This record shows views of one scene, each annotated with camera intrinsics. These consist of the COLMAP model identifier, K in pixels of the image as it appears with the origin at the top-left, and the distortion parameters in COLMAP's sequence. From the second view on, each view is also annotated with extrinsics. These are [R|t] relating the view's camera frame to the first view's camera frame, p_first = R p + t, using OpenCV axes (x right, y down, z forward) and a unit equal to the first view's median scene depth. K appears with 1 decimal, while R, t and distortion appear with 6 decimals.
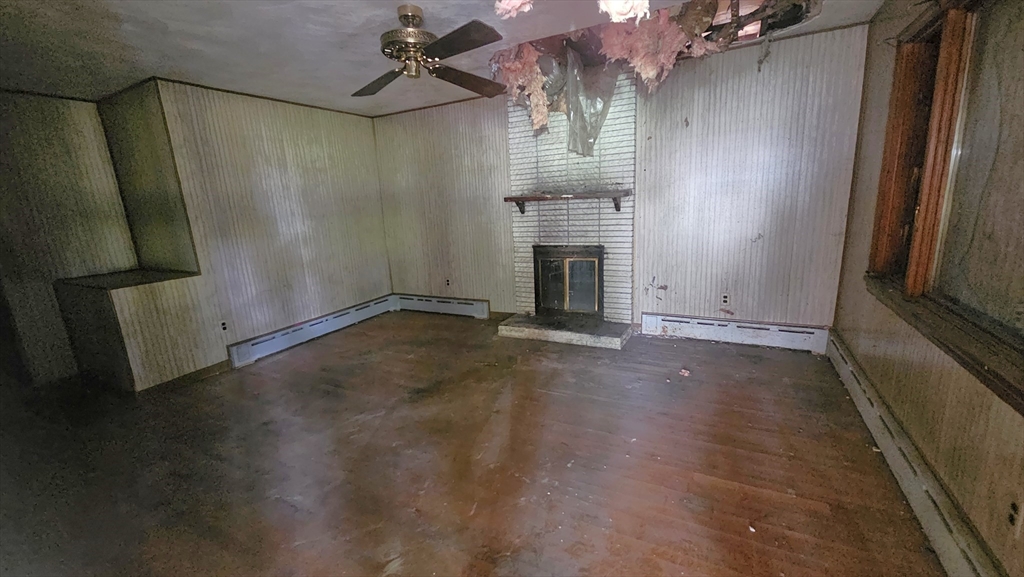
lens RADIAL K [[415.3, 0, 505.3], [0, 415.3, 288.2], [0, 0, 1]] dist [0.000037, 0.000408]
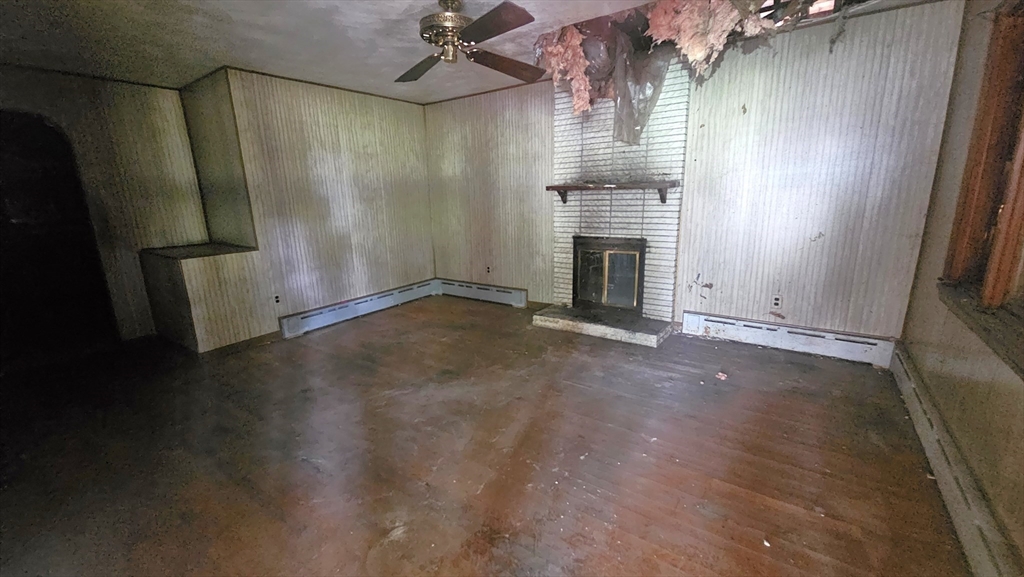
lens RADIAL K [[416.3, 0, 505.6], [0, 416.3, 288.9], [0, 0, 1]] dist [-0.000019, -0.000284]
pose [[0.990816, 0.055365, -0.123362, 0.041040], [-0.052619, 0.998291, 0.025406, 0.005849], [0.124558, -0.018682, 0.992036, 0.002149]]
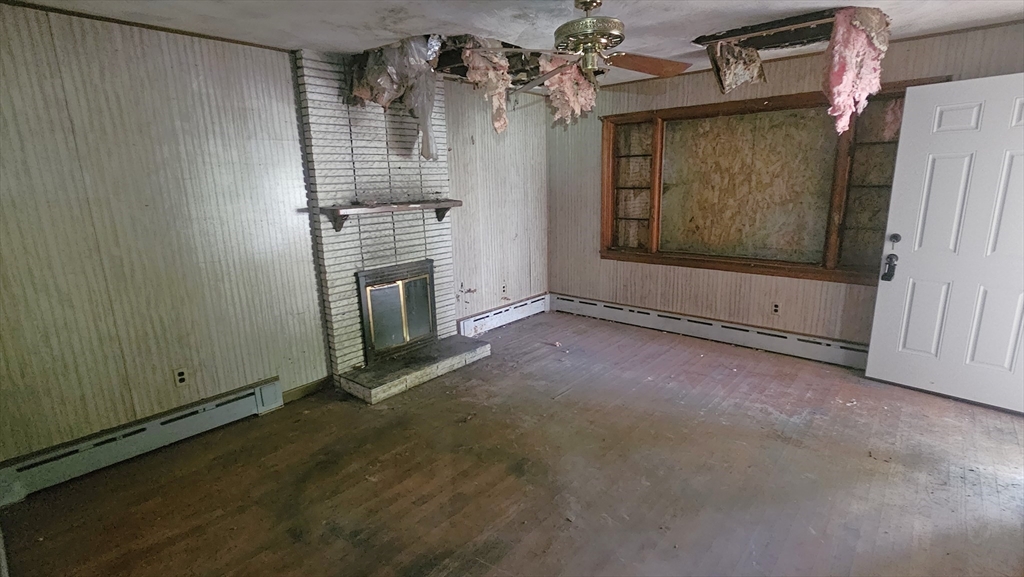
lens RADIAL K [[493.0, 0, 507.7], [0, 493.0, 287.3], [0, 0, 1]] dist [0.001201, 0.000222]
pose [[0.223459, -0.167053, 0.960291, -0.808459], [0.217575, 0.968894, 0.117920, -0.138580], [-0.950120, 0.182585, 0.252855, 0.595074]]
